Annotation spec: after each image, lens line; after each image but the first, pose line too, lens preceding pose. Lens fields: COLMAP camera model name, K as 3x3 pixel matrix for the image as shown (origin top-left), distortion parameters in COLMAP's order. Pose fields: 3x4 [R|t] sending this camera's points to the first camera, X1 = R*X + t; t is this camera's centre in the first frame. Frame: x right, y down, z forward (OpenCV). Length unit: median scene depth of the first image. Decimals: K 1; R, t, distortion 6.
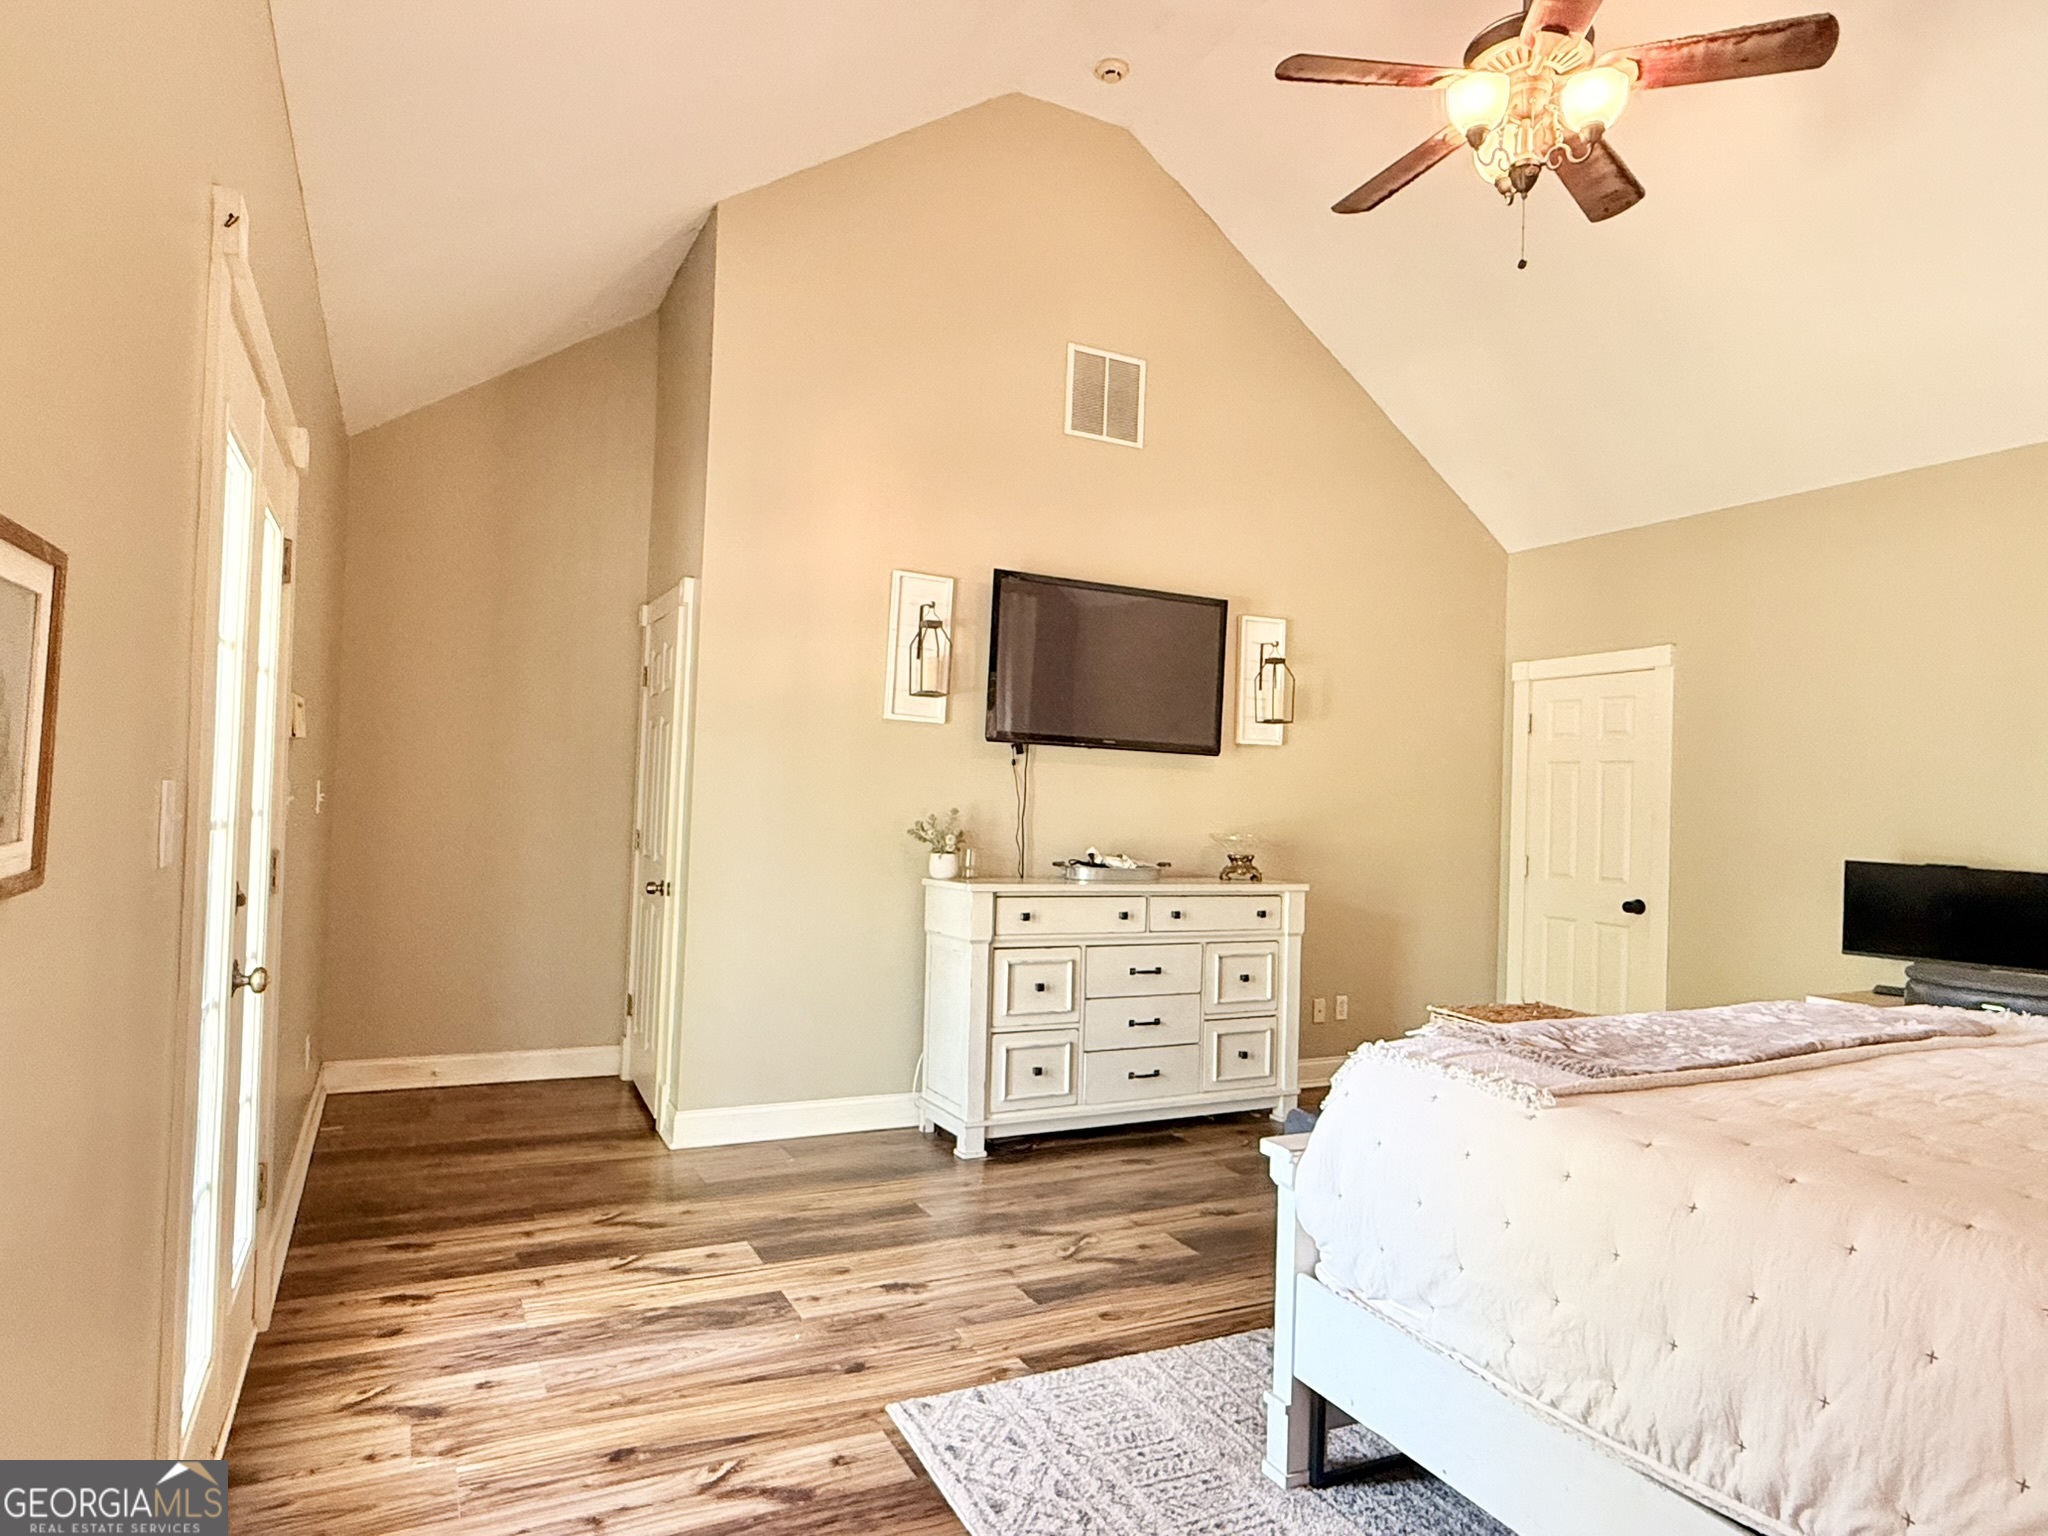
lens RADIAL K [[1218.1, 0, 1022.5], [0, 1218.1, 767.5], [0, 0, 1]] dist [0.000396, 0.000496]
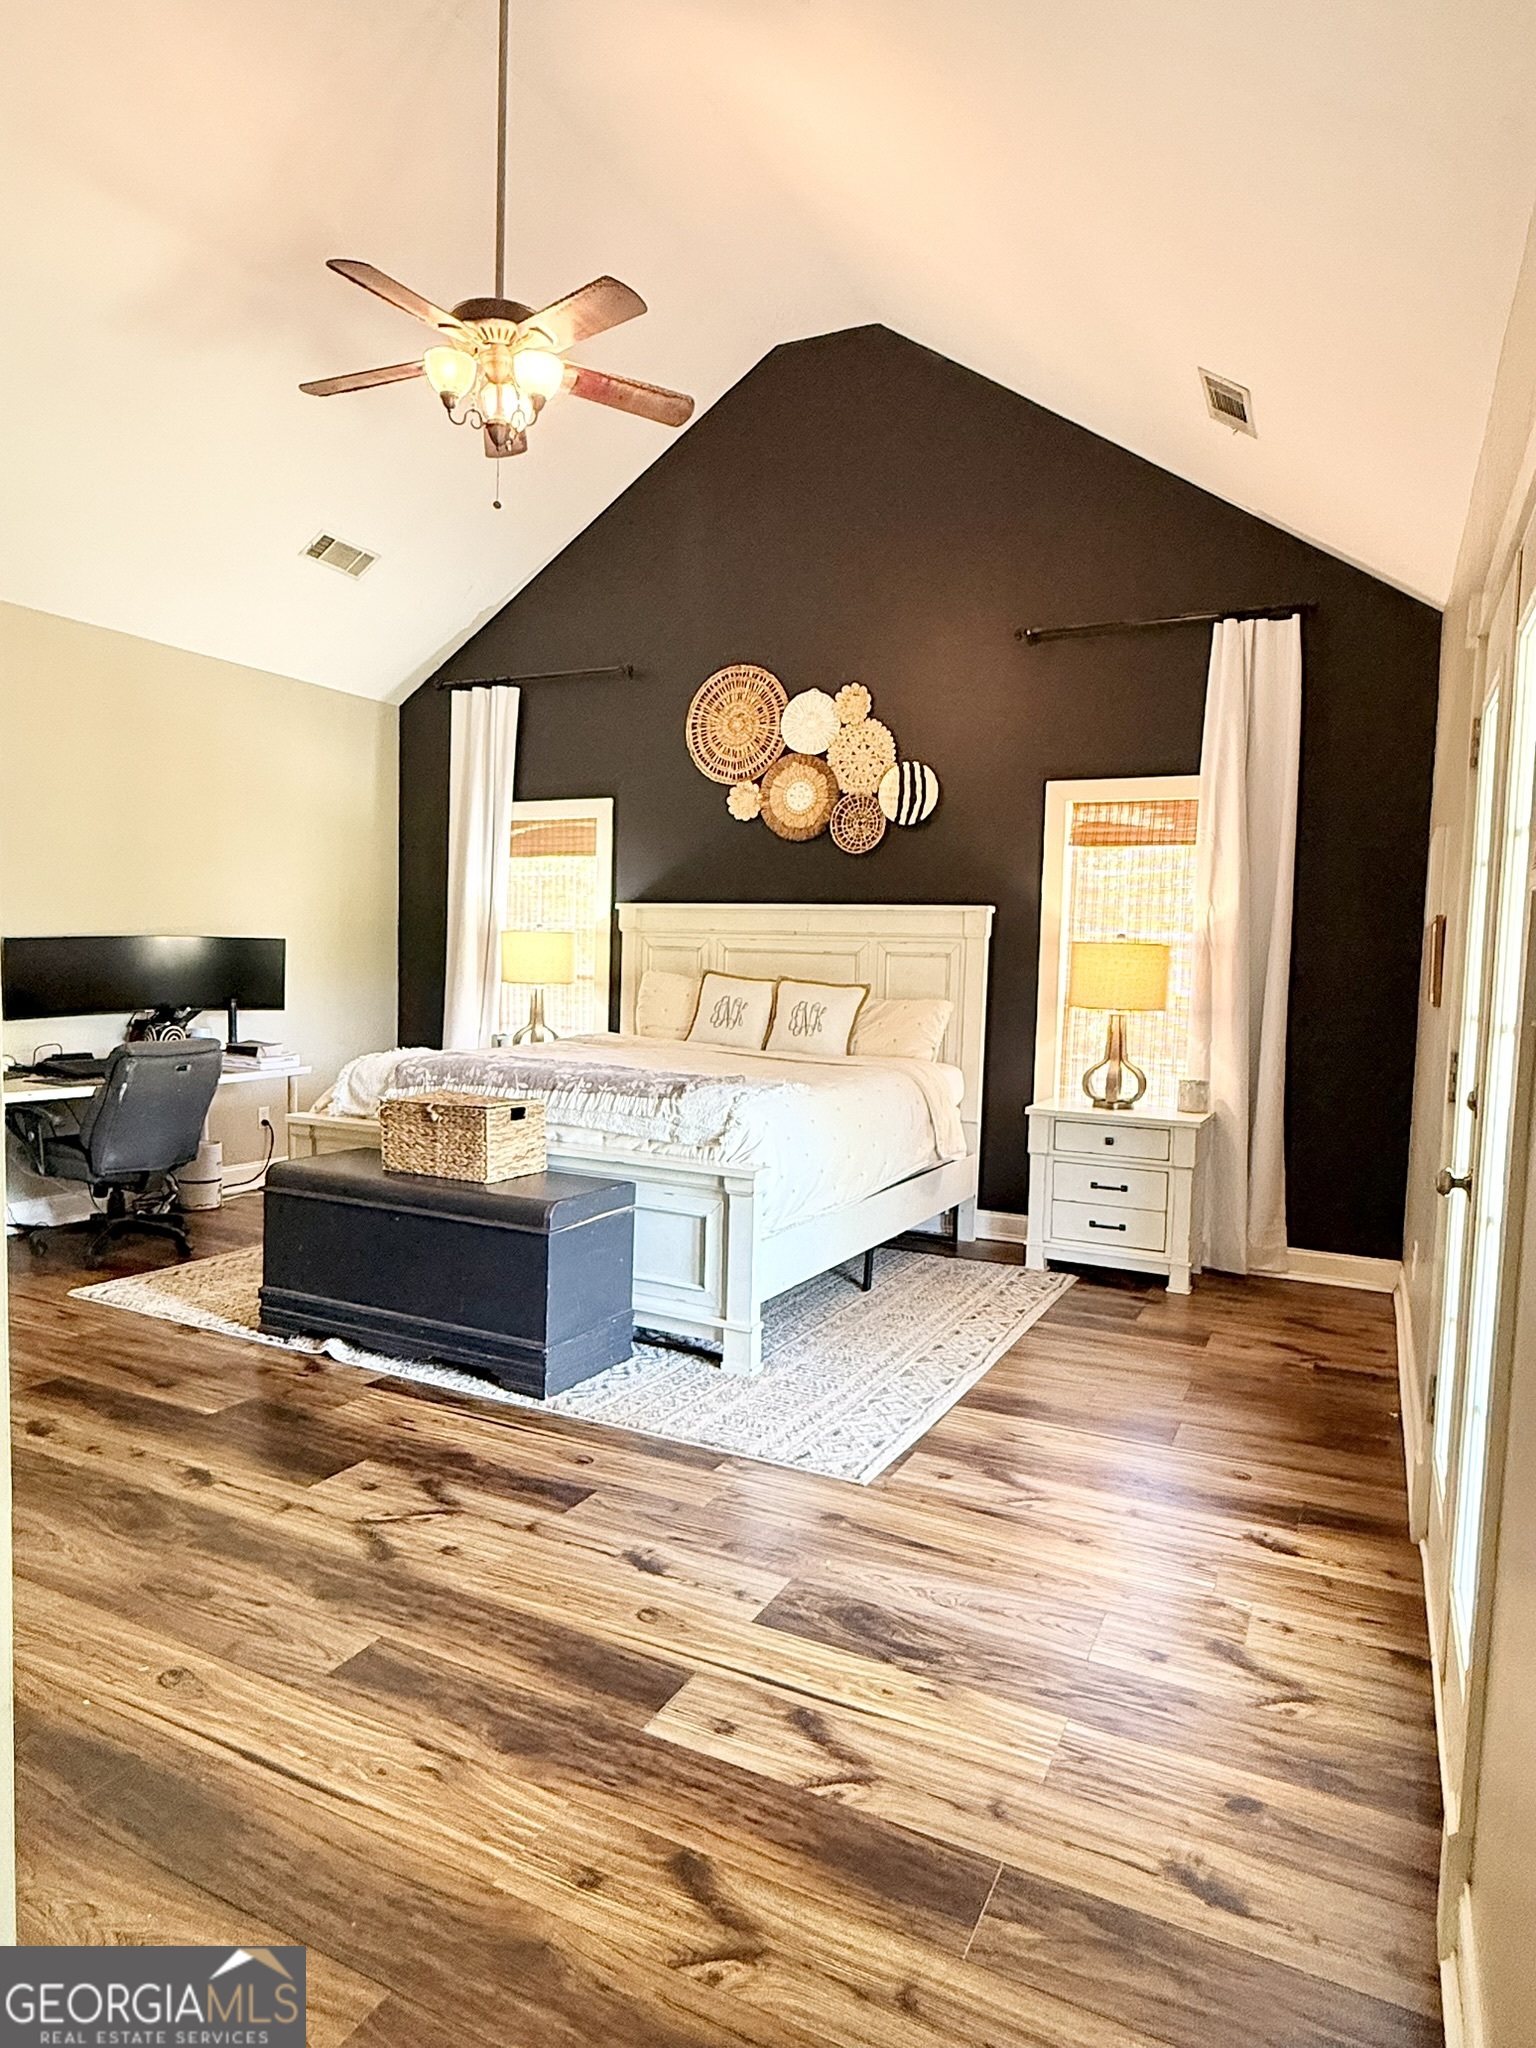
lens RADIAL K [[1218.1, 0, 770.0], [0, 1218.1, 1024.3], [0, 0, 1]] dist [0.000396, 0.000496]
pose [[-0.598921, -0.096515, 0.794971, -0.799403], [-0.071644, 0.995188, 0.066847, 0.015227], [-0.797597, -0.016919, -0.602953, 1.516824]]
